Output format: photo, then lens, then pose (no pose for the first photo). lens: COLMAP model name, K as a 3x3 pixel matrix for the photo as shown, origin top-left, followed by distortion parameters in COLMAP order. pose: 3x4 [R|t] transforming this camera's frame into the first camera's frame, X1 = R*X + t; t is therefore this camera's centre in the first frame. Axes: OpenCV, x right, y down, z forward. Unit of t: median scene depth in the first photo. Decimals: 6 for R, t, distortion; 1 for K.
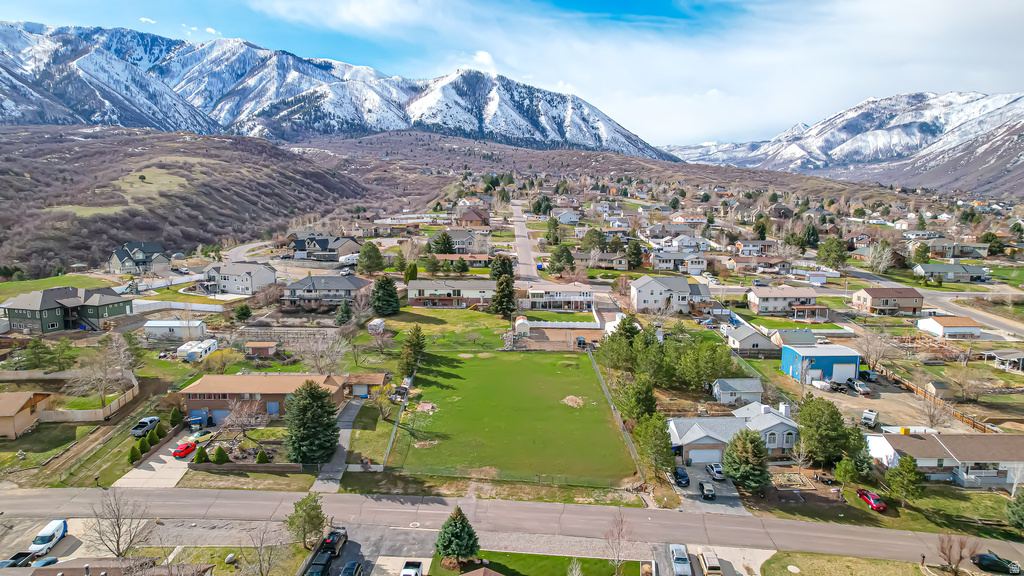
lens RADIAL K [[655.1, 0, 513.6], [0, 655.1, 288.5], [0, 0, 1]] dist [-0.075381, 0.066551]
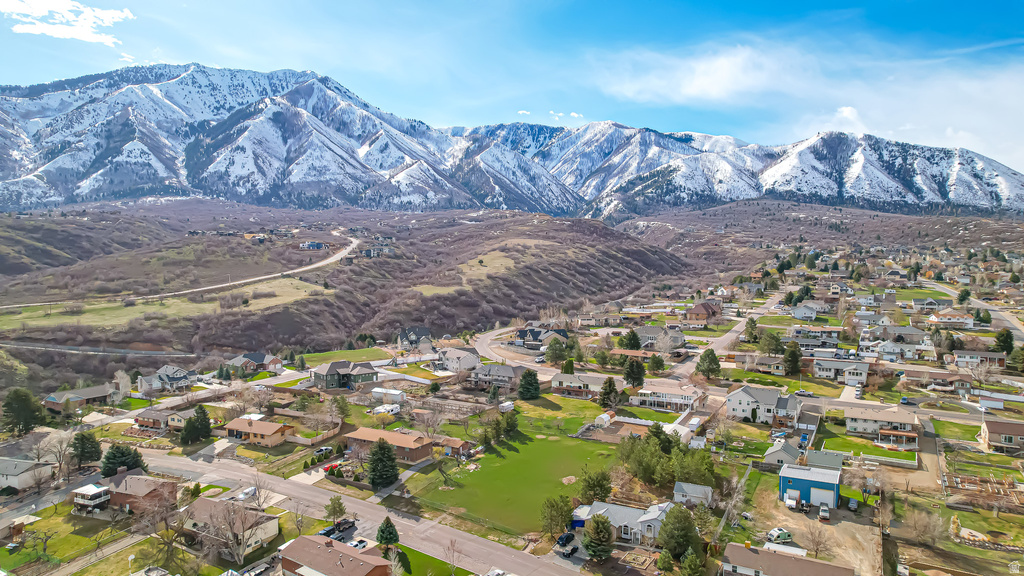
lens RADIAL K [[655.1, 0, 513.6], [0, 655.1, 288.5], [0, 0, 1]] dist [-0.075381, 0.066551]
pose [[0.855886, 0.018111, -0.516848, 0.084098], [-0.068957, 0.994459, -0.079344, -0.013630], [0.512547, 0.103549, 0.852393, -0.033255]]
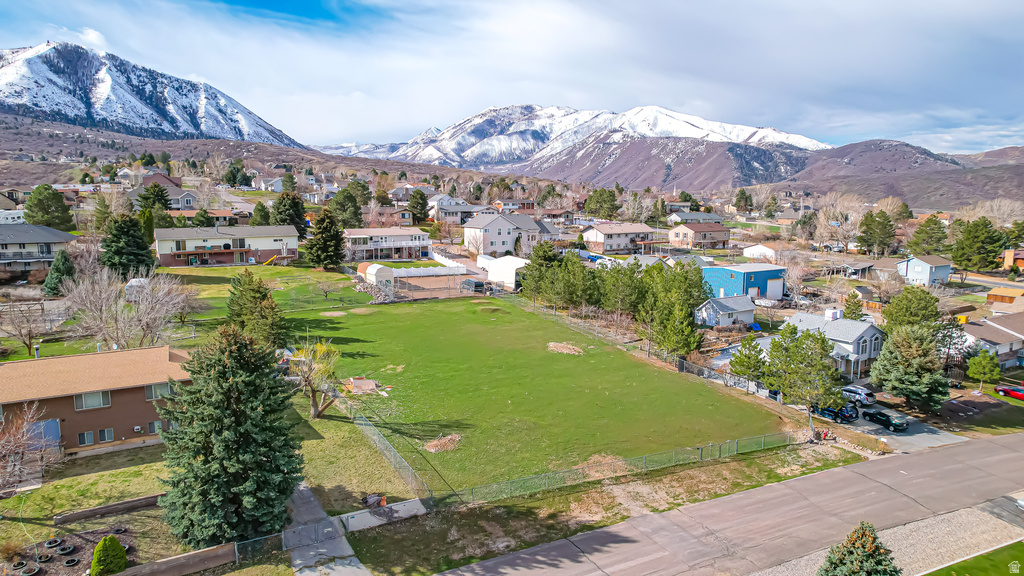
lens RADIAL K [[655.1, 0, 513.6], [0, 655.1, 288.5], [0, 0, 1]] dist [-0.075381, 0.066551]
pose [[0.861349, -0.073803, 0.502625, -0.034136], [0.075131, 0.997018, 0.017645, 0.011707], [-0.502428, 0.022564, 0.864325, 0.054460]]
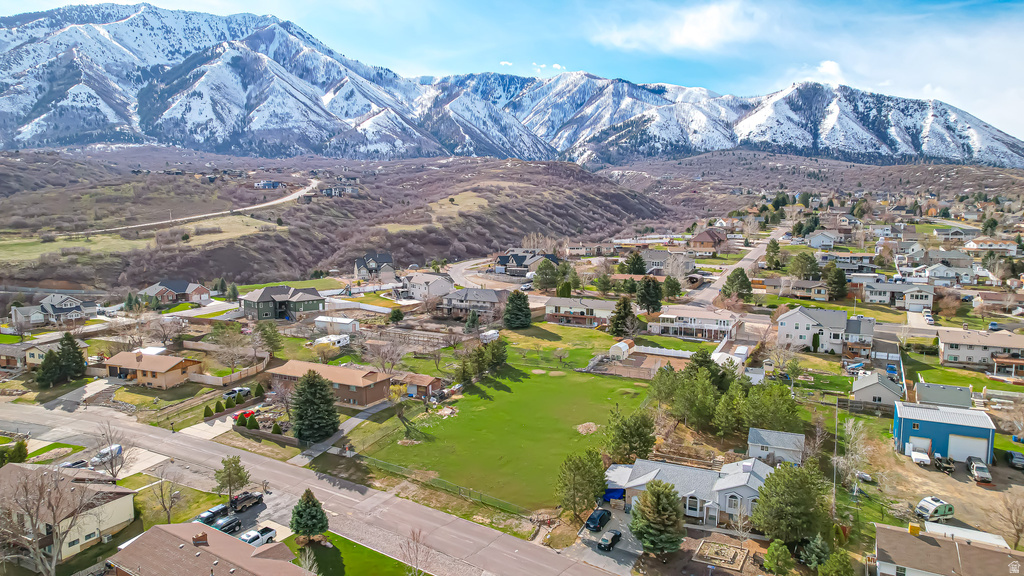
lens RADIAL K [[654.8, 0, 513.6], [0, 654.8, 288.6], [0, 0, 1]] dist [-0.079181, 0.072339]
pose [[0.878513, 0.050071, -0.475087, 0.053241], [-0.065036, 0.997769, -0.015104, -0.001161], [0.473271, 0.044166, 0.879809, 0.012220]]
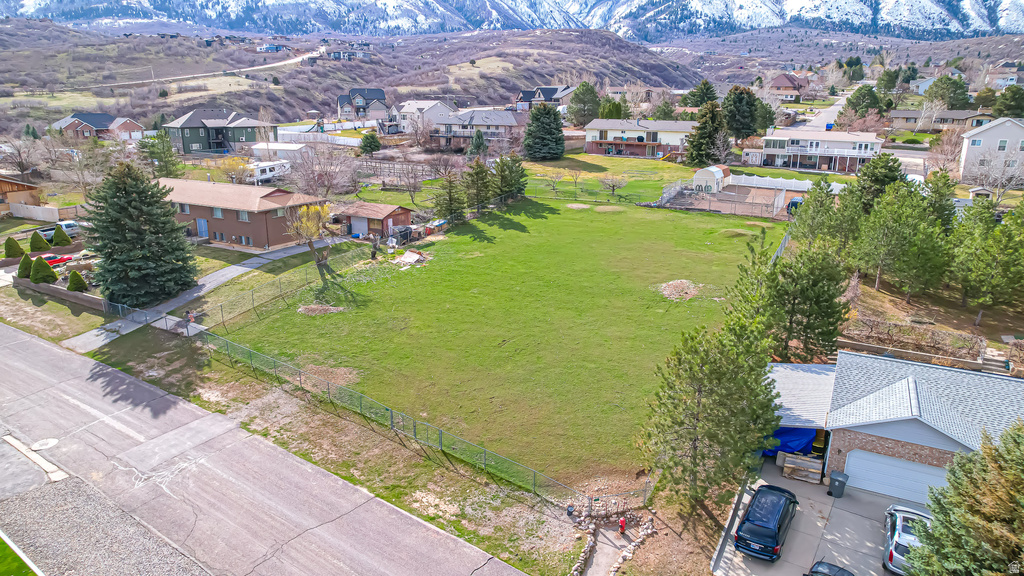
lens RADIAL K [[657.4, 0, 513.5], [0, 657.4, 287.8], [0, 0, 1]] dist [-0.084528, 0.076875]
pose [[0.857243, 0.140973, -0.495238, 0.027265], [-0.075200, 0.985756, 0.150433, 0.013172], [0.509391, -0.091716, 0.855634, 0.063845]]
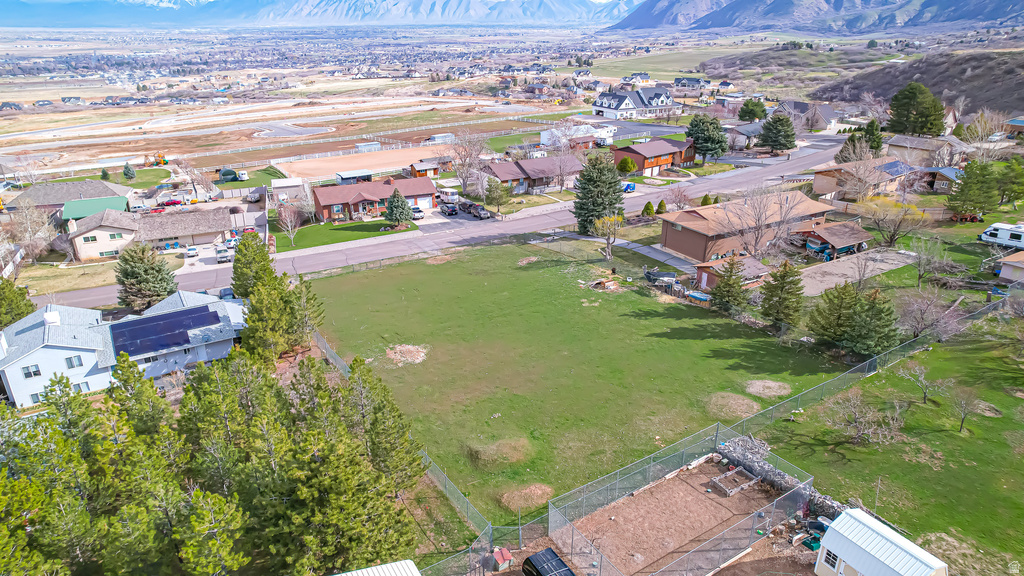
lens RADIAL K [[654.1, 0, 513.6], [0, 654.1, 293.1], [0, 0, 1]] dist [-0.076911, 0.067281]
pose [[-0.867924, 0.187392, -0.459992, 0.030132], [-0.077737, 0.863440, 0.498425, -0.016414], [0.490576, 0.468353, -0.734833, 0.169846]]
